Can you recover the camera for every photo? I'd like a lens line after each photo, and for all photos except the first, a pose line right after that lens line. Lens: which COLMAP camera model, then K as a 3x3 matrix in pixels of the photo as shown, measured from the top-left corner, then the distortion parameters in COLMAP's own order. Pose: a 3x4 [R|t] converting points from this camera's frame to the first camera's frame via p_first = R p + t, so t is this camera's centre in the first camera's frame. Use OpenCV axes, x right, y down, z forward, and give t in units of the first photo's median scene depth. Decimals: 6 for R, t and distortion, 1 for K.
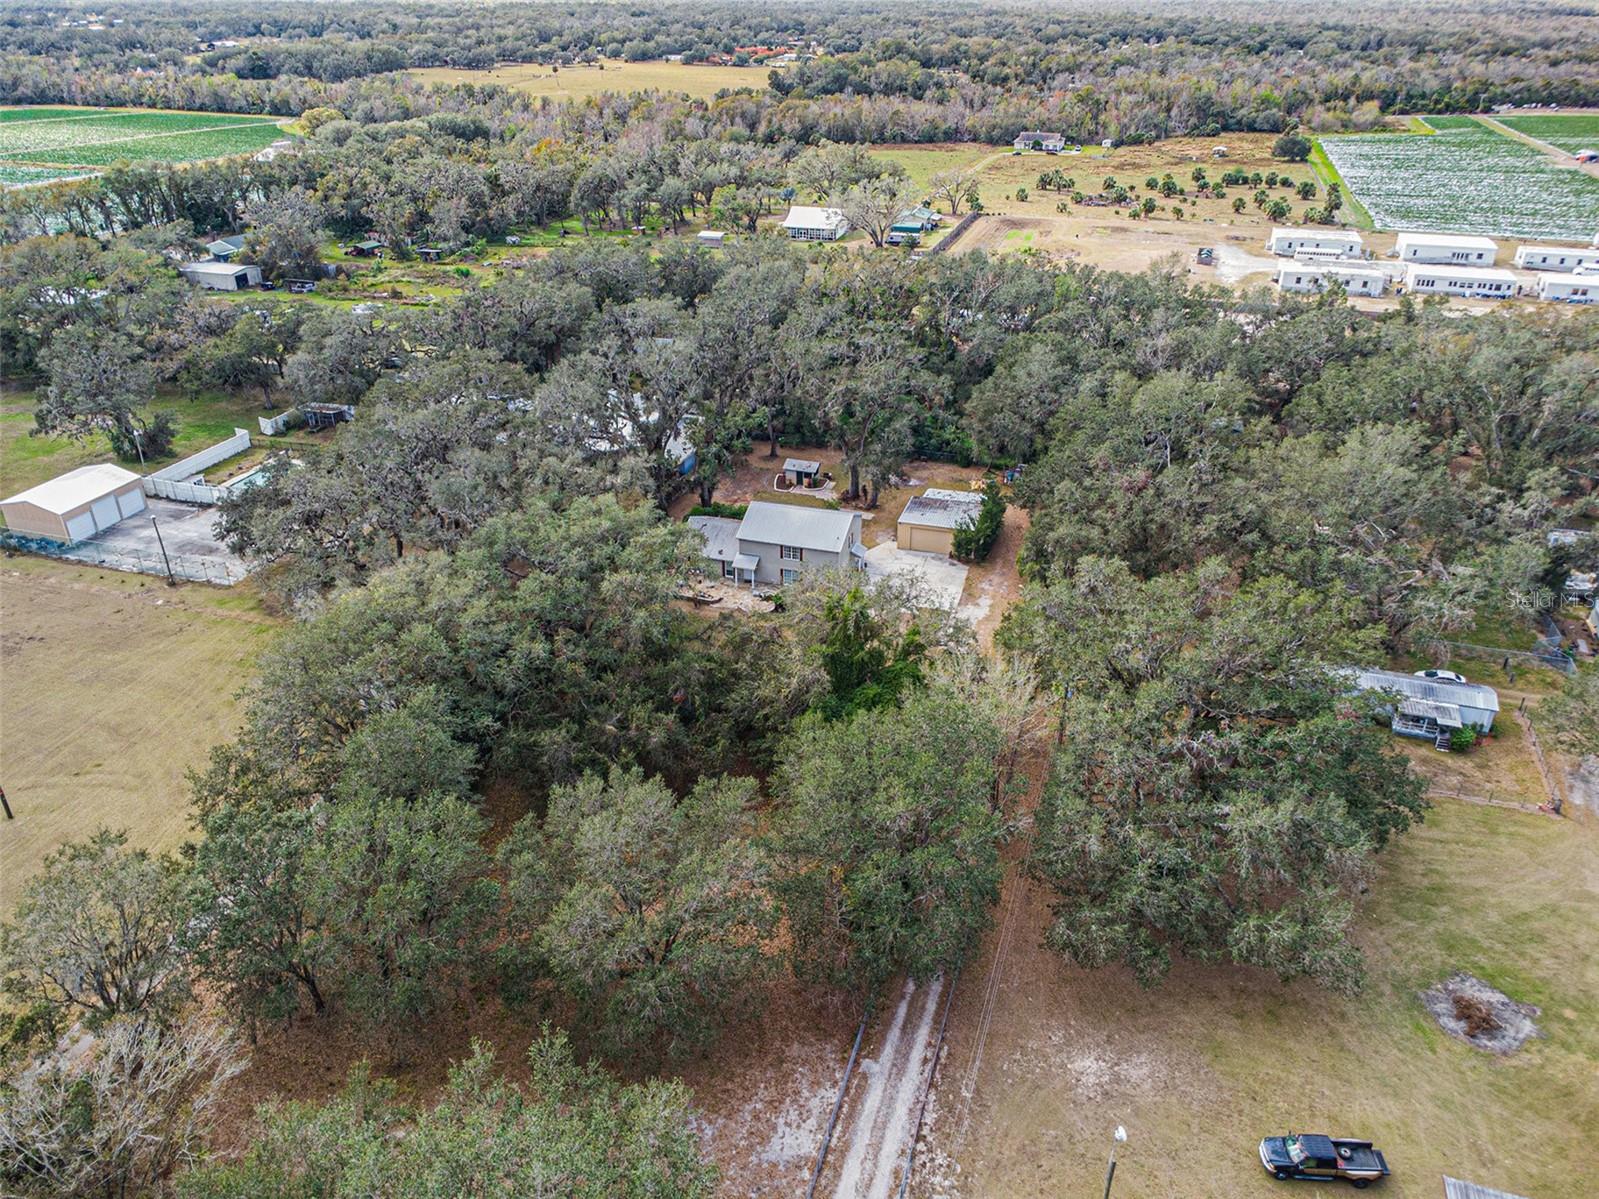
lens RADIAL K [[1157.2, 0, 800.2], [0, 1157.2, 596.3], [0, 0, 1]] dist [0.010358, -0.007639]
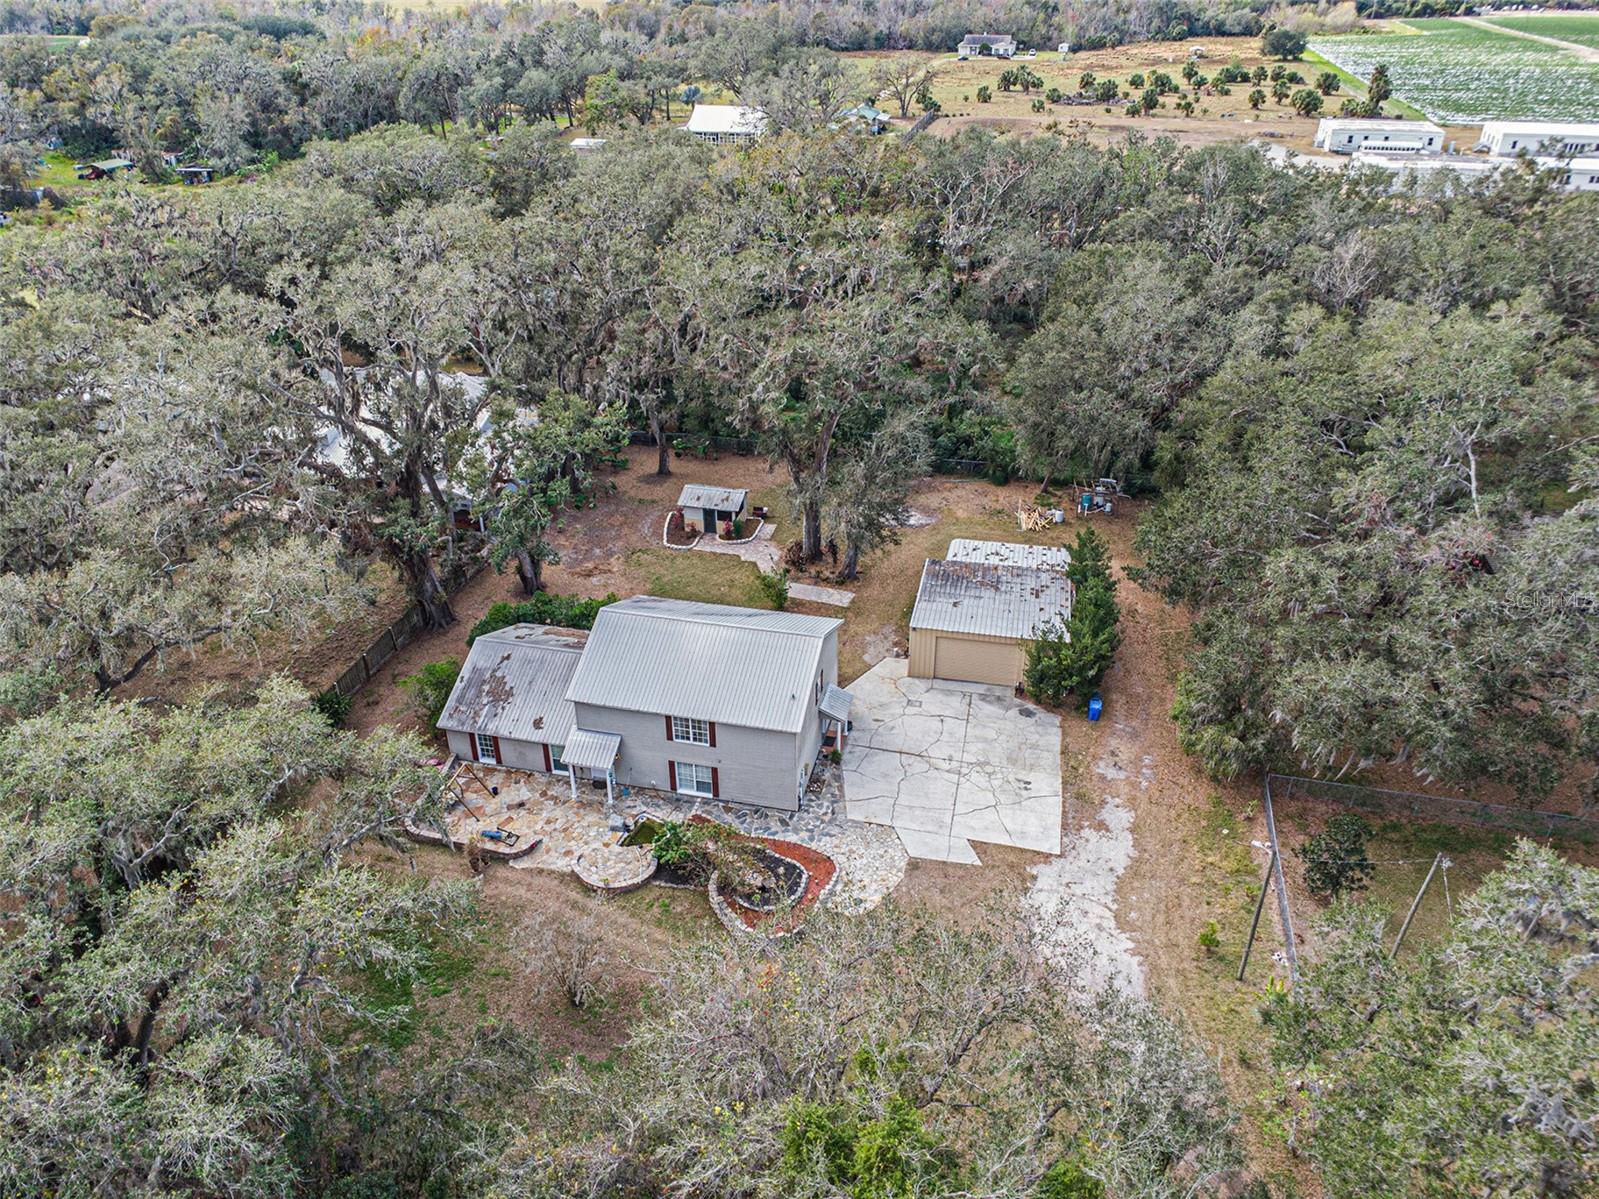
lens RADIAL K [[1157.2, 0, 797.3], [0, 1157.2, 604.5], [0, 0, 1]] dist [0.010358, -0.007639]
pose [[0.997658, -0.040620, 0.055034, 0.007989], [0.038062, 0.998181, 0.046751, -0.076272], [-0.056833, -0.044547, 0.997389, 0.399600]]
